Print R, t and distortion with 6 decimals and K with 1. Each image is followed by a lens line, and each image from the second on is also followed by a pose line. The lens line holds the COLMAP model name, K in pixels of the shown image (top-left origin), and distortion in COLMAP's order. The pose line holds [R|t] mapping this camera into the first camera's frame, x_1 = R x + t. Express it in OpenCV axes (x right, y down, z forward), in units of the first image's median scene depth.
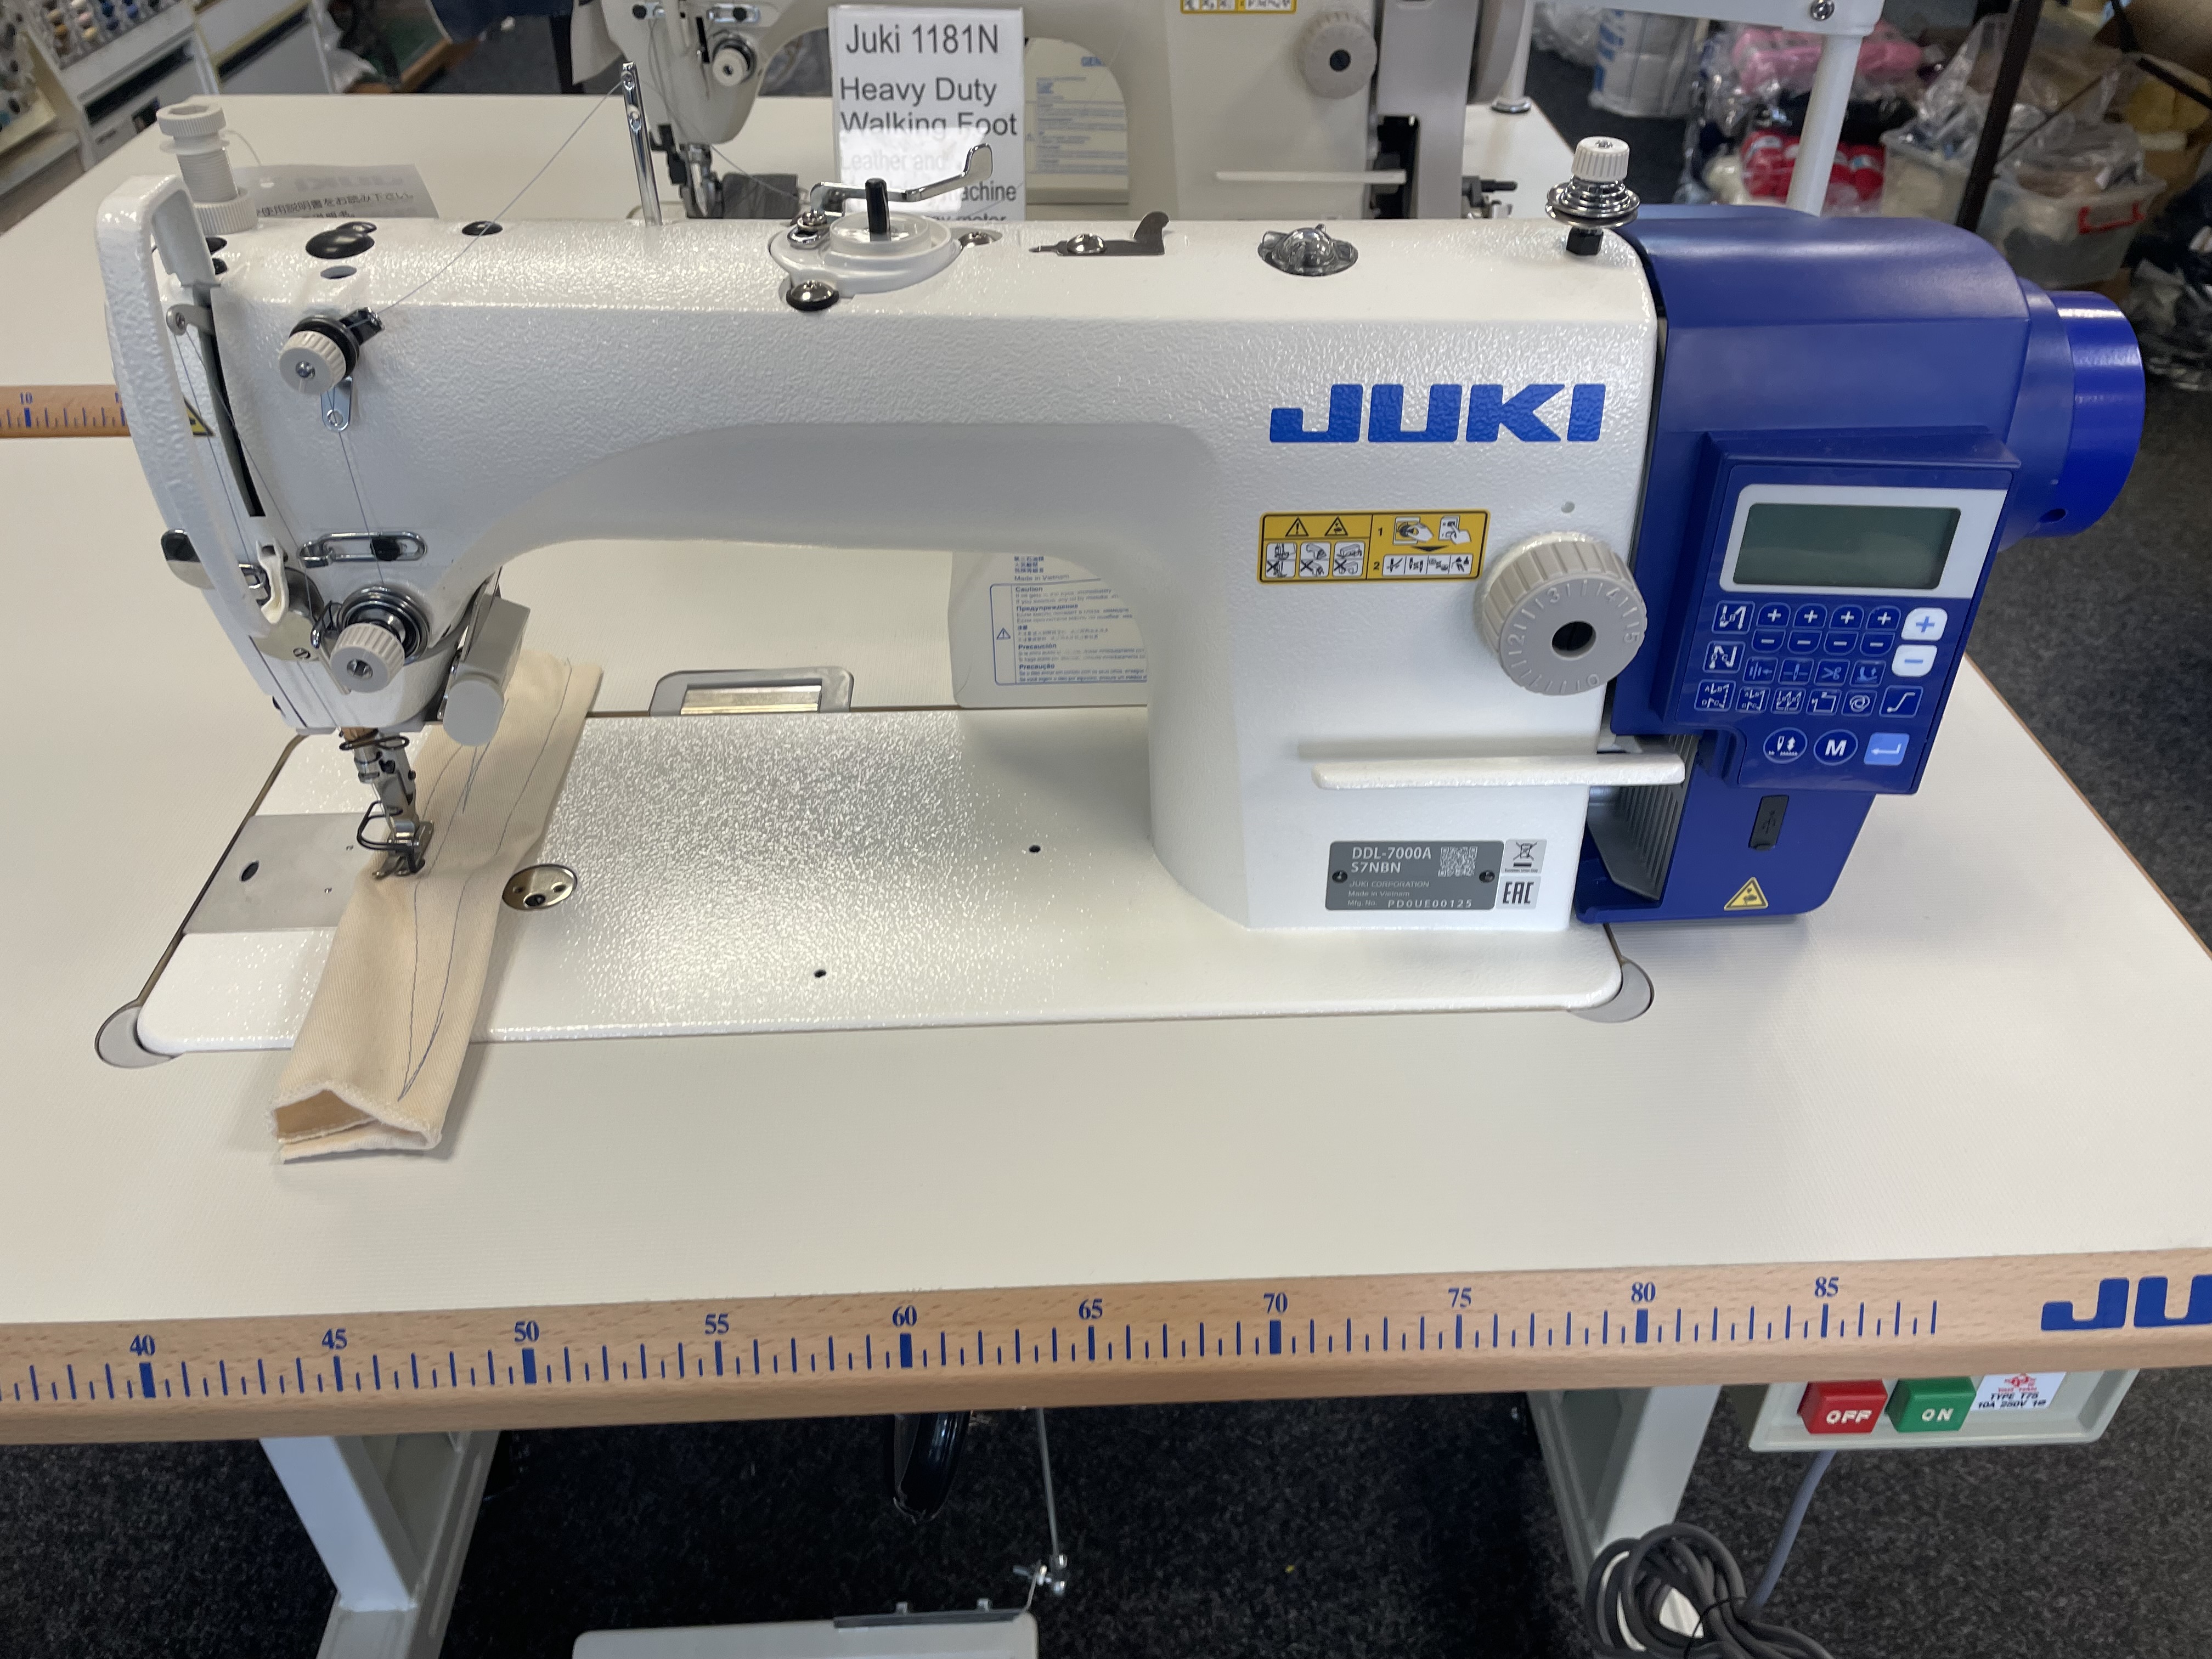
lens RADIAL K [[1709.9, 0, 1138.2], [0, 1709.9, 829.9], [0, 0, 1]] dist [0.071692, -0.102980]
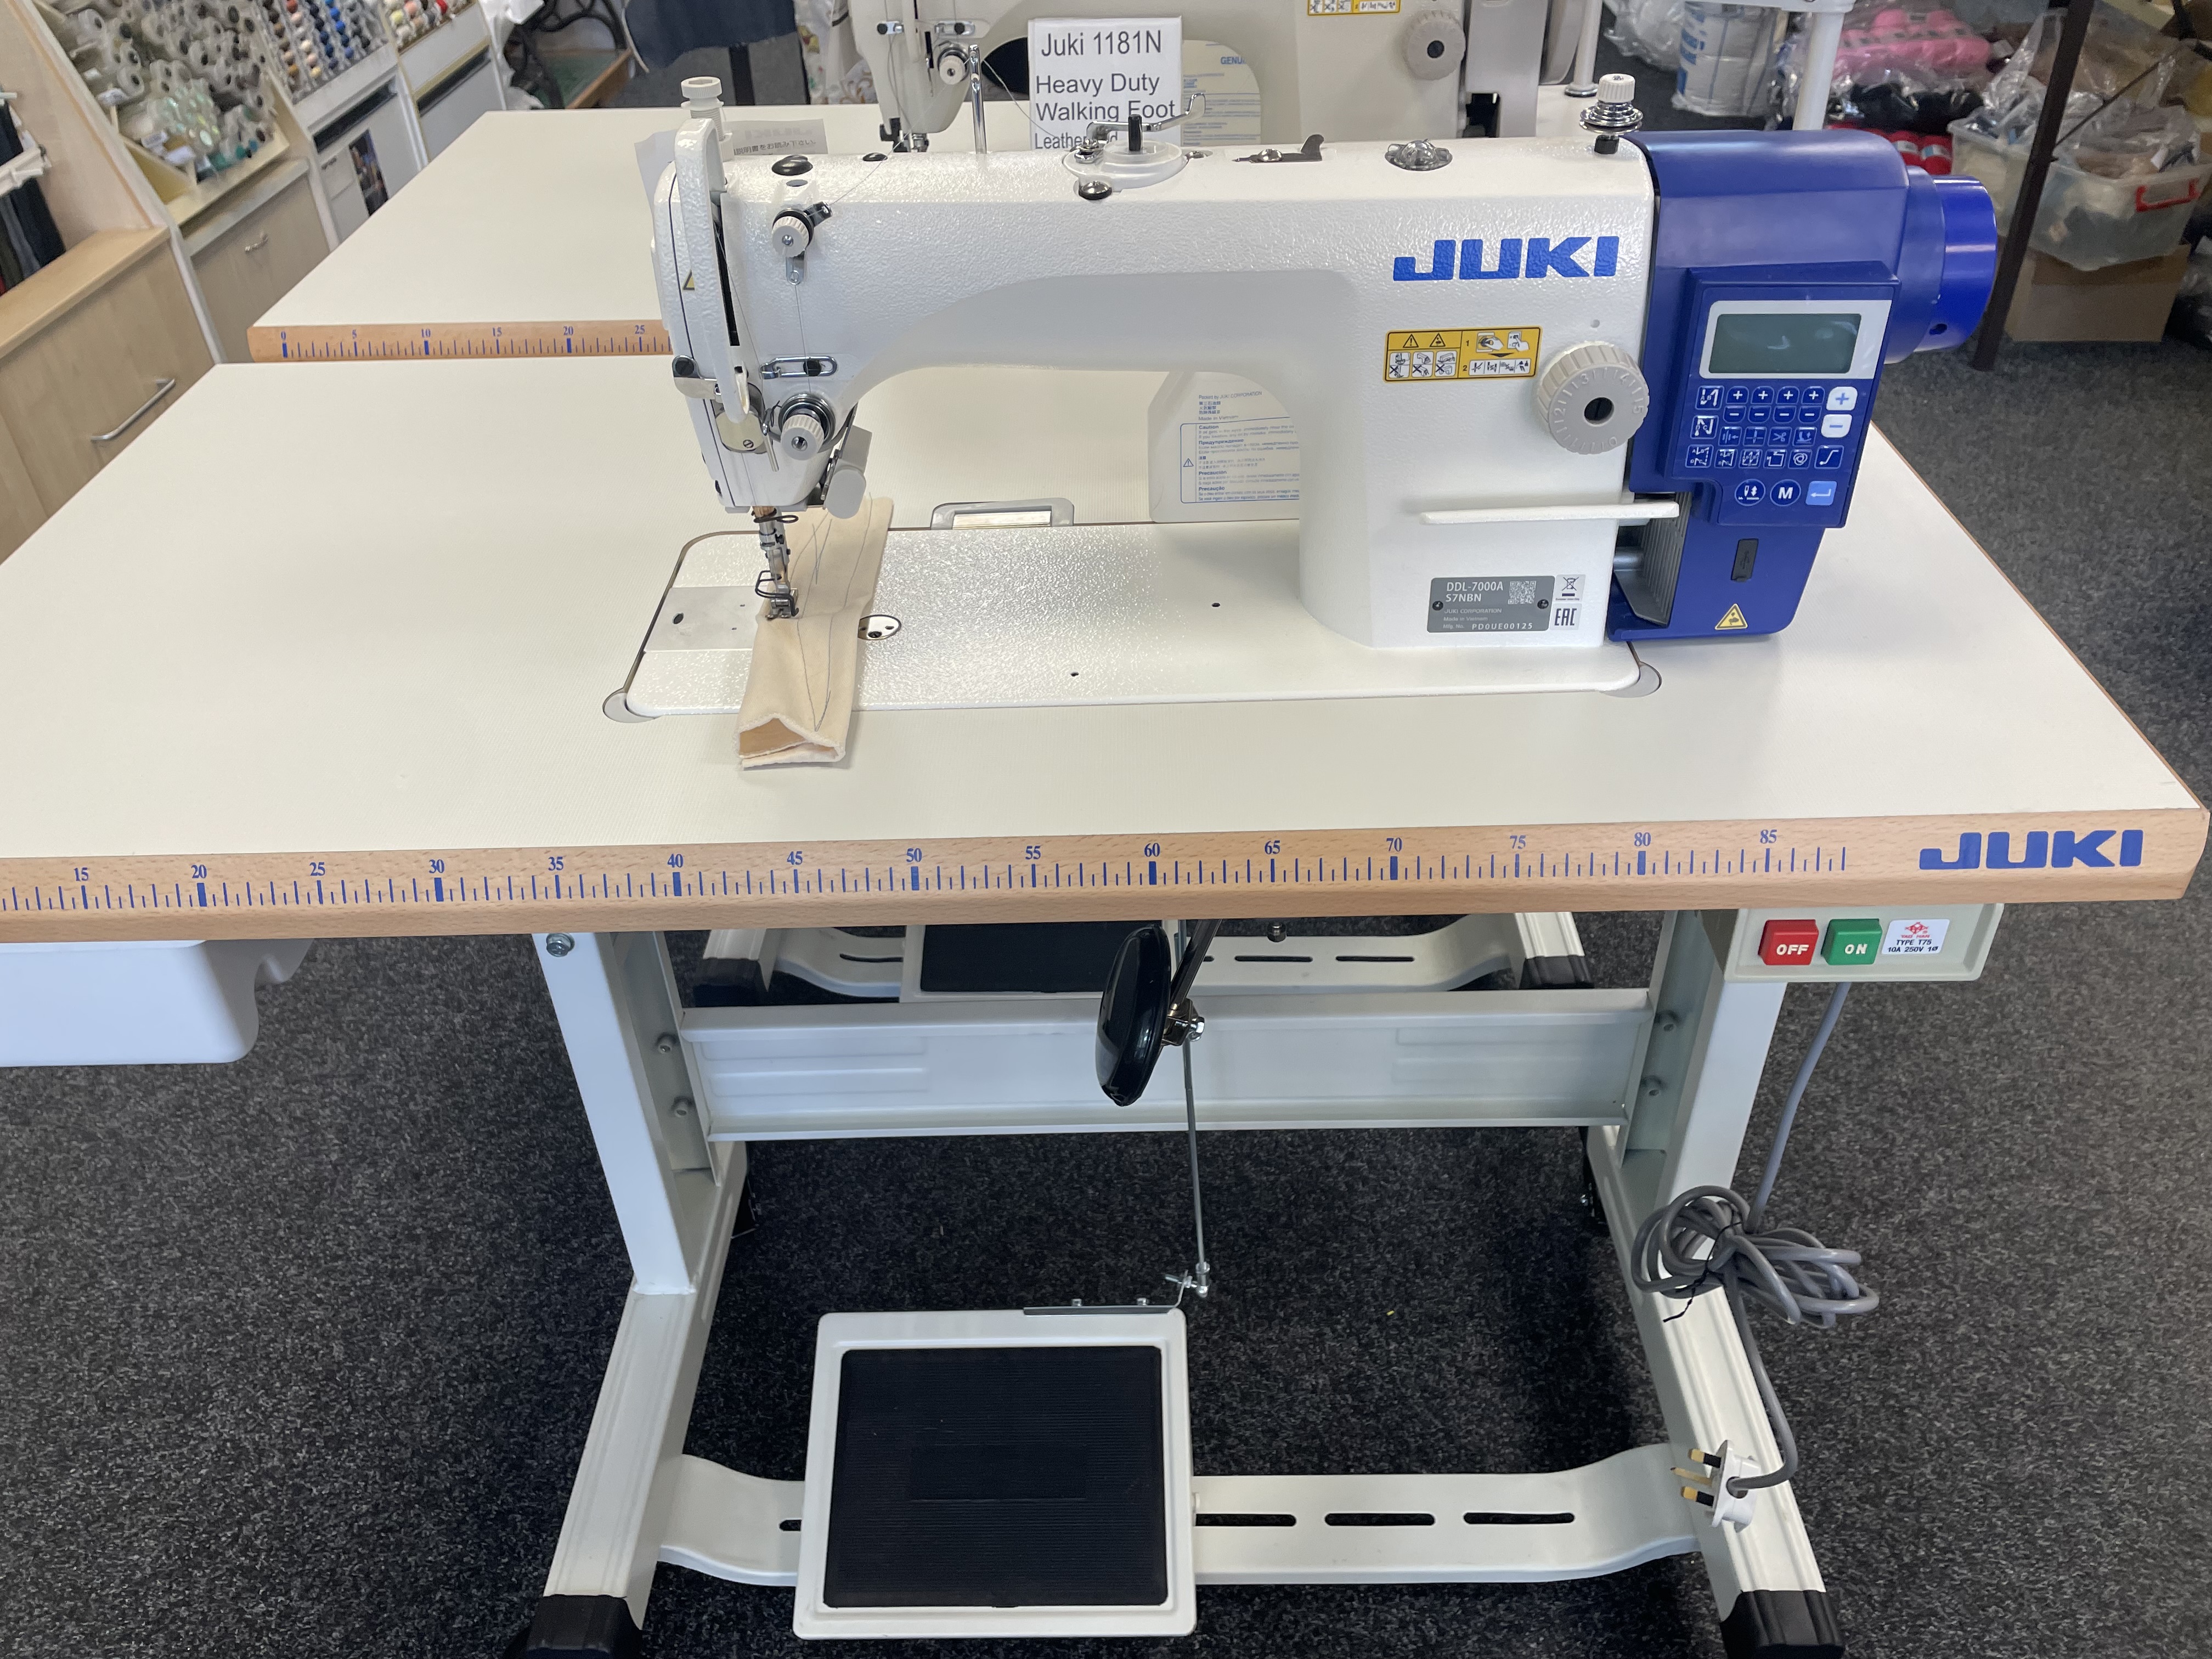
lens RADIAL K [[1709.9, 0, 1103.0], [0, 1709.9, 826.6], [0, 0, 1]] dist [0.071692, -0.102980]
pose [[0.997559, 0.002024, -0.069795, -0.034229], [-0.003055, 0.999888, -0.014673, 0.133601], [0.069757, 0.014851, 0.997453, -0.251698]]
